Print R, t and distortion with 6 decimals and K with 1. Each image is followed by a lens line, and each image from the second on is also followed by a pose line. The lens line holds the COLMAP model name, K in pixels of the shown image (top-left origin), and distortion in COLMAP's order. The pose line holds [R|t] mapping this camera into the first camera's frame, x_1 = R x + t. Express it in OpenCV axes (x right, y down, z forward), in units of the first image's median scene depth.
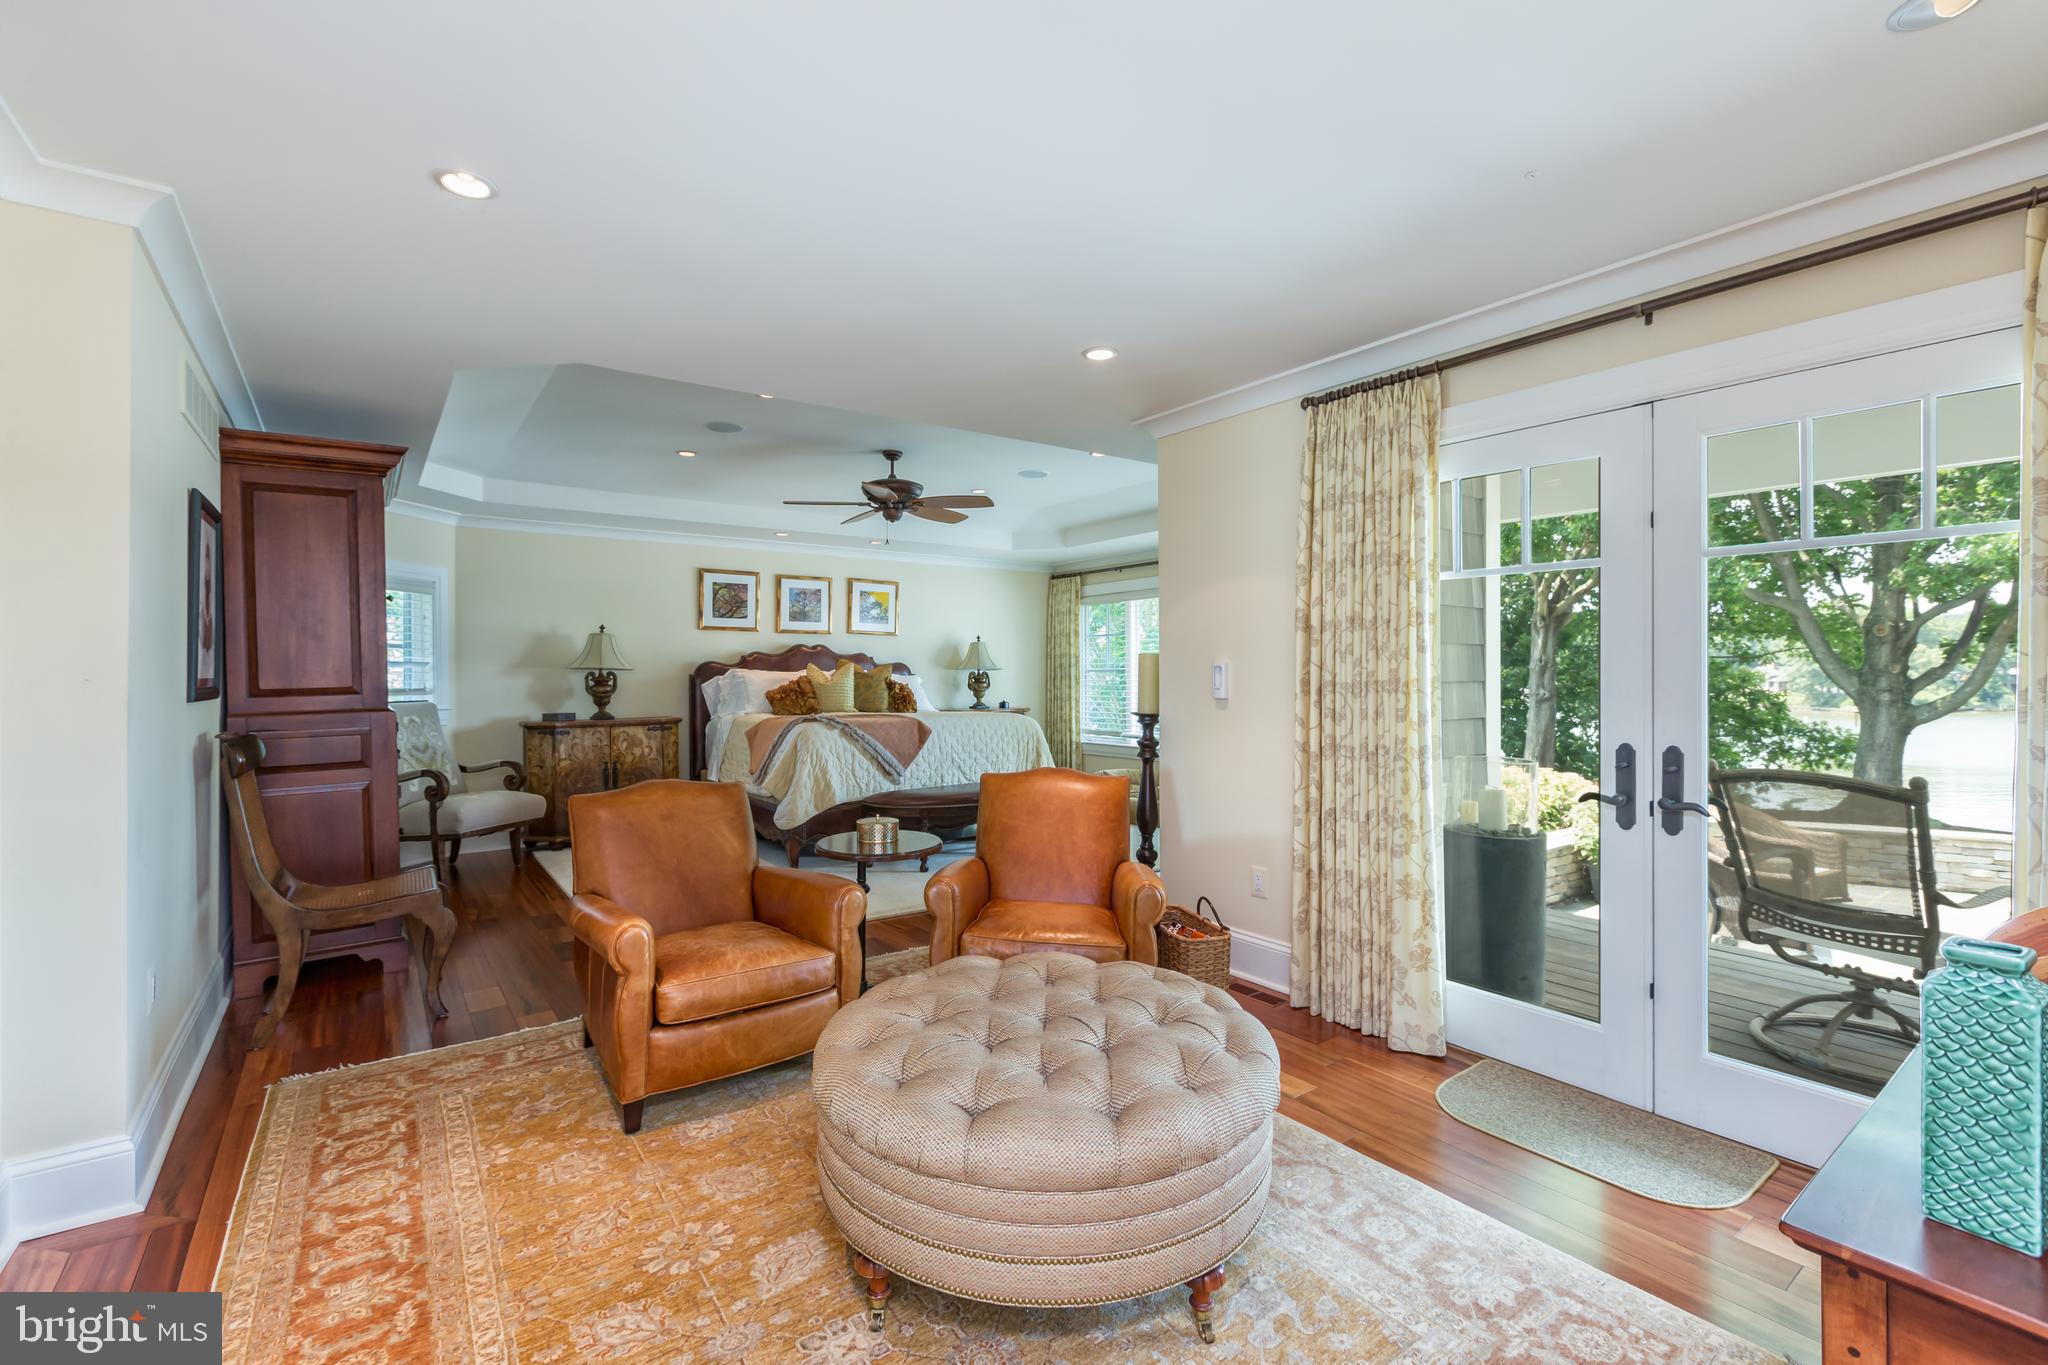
lens RADIAL K [[902.2, 0, 1020.8], [0, 902.2, 676.7], [0, 0, 1]] dist [-0.001672, -0.000488]
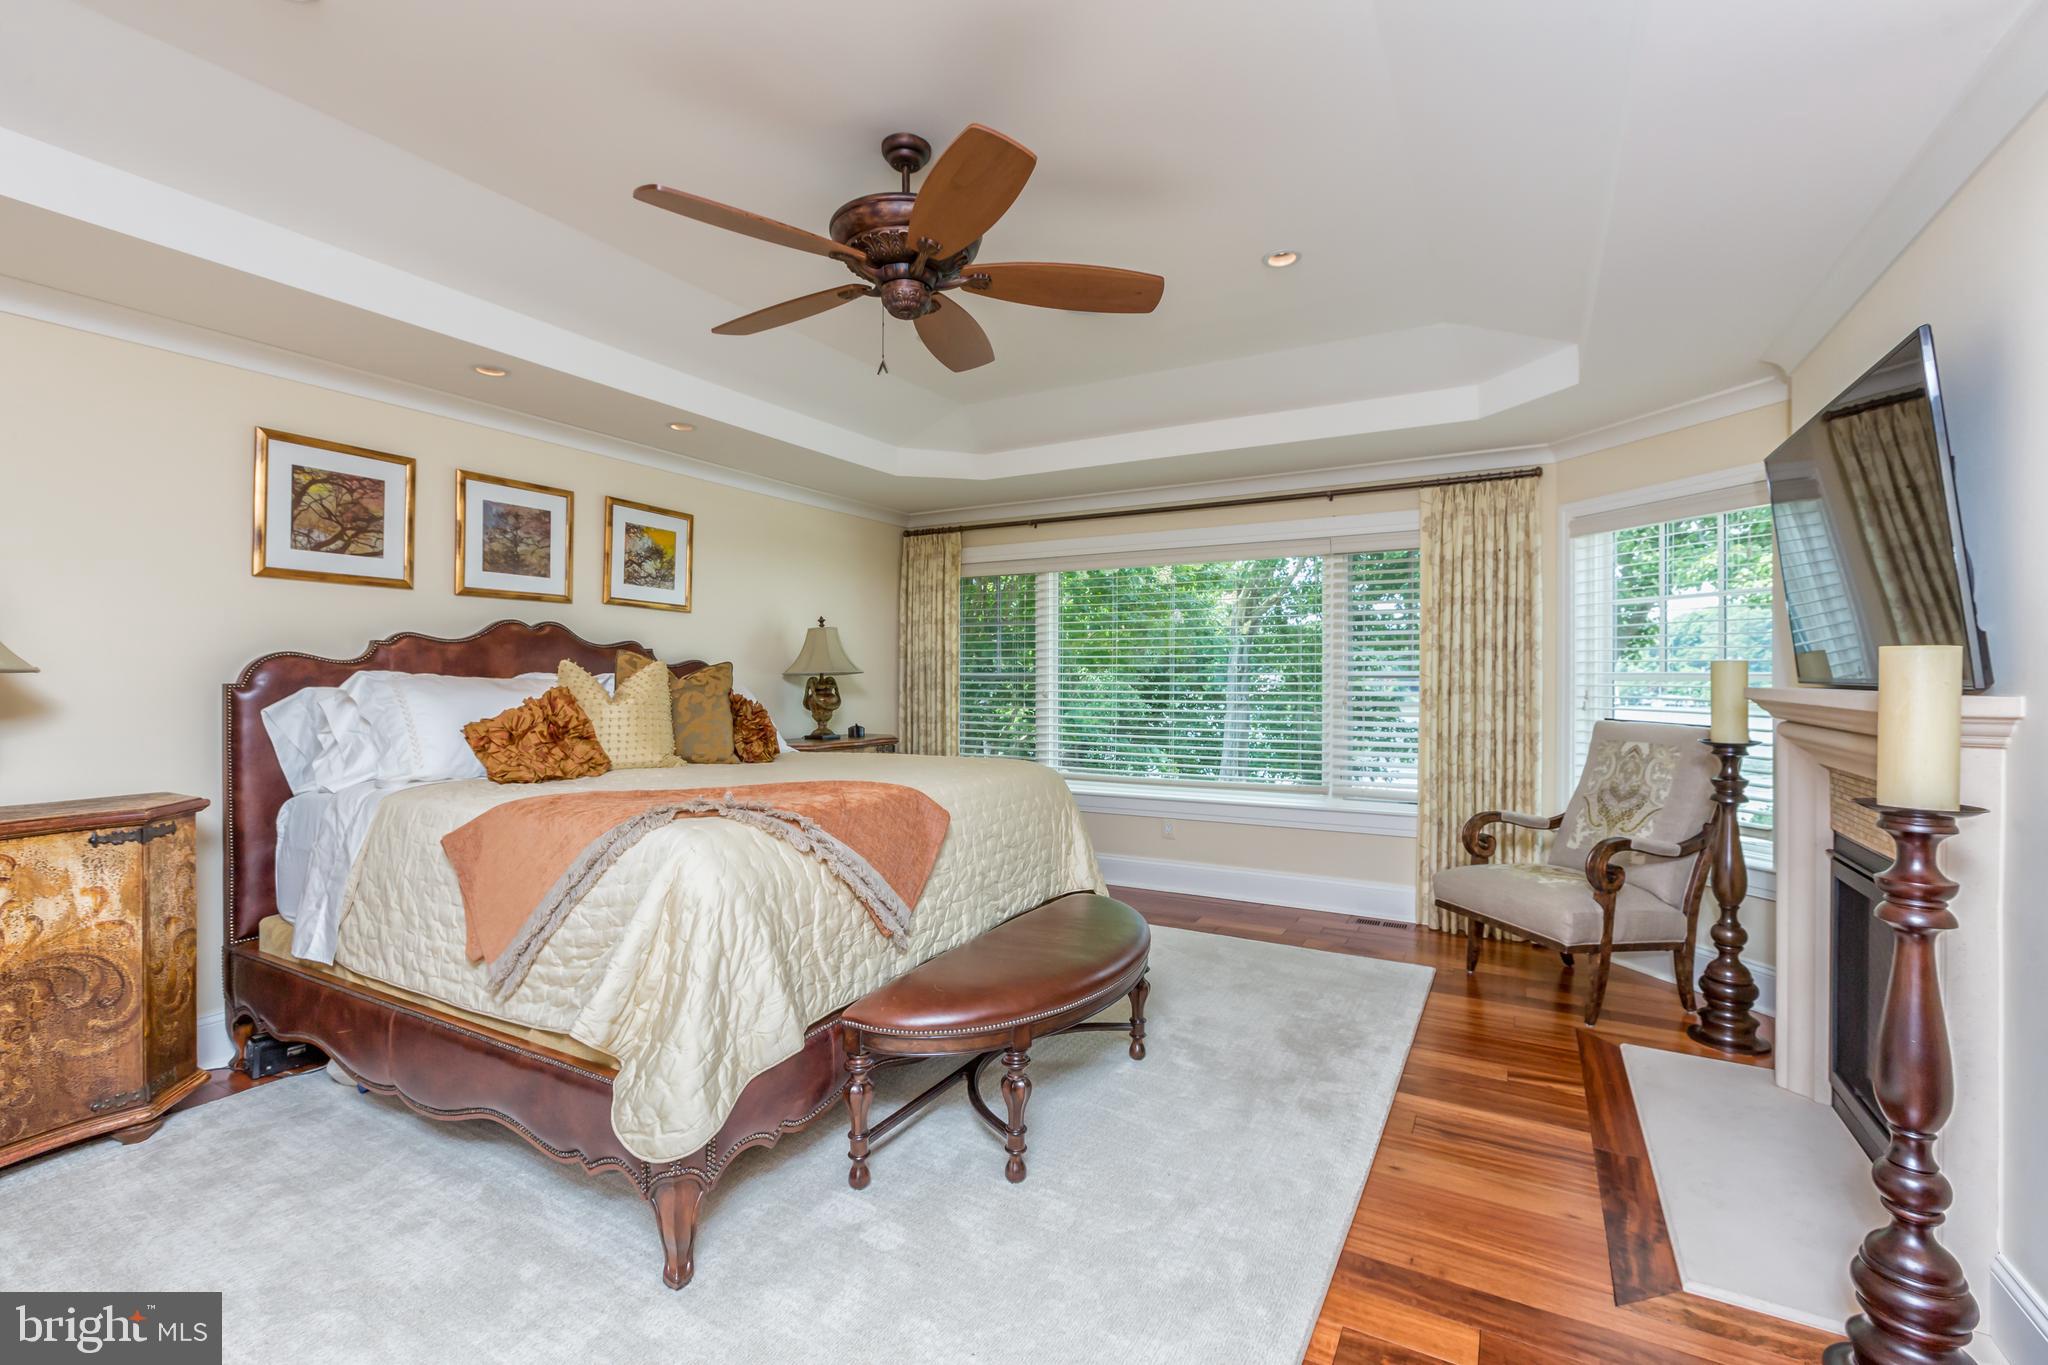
lens RADIAL K [[902.2, 0, 1027.6], [0, 902.2, 675.1], [0, 0, 1]] dist [-0.001672, -0.000488]
pose [[0.906321, 0.000879, 0.422589, -0.198582], [0.002978, 0.999960, -0.008465, -0.002226], [-0.422580, 0.008930, 0.906282, 0.453692]]
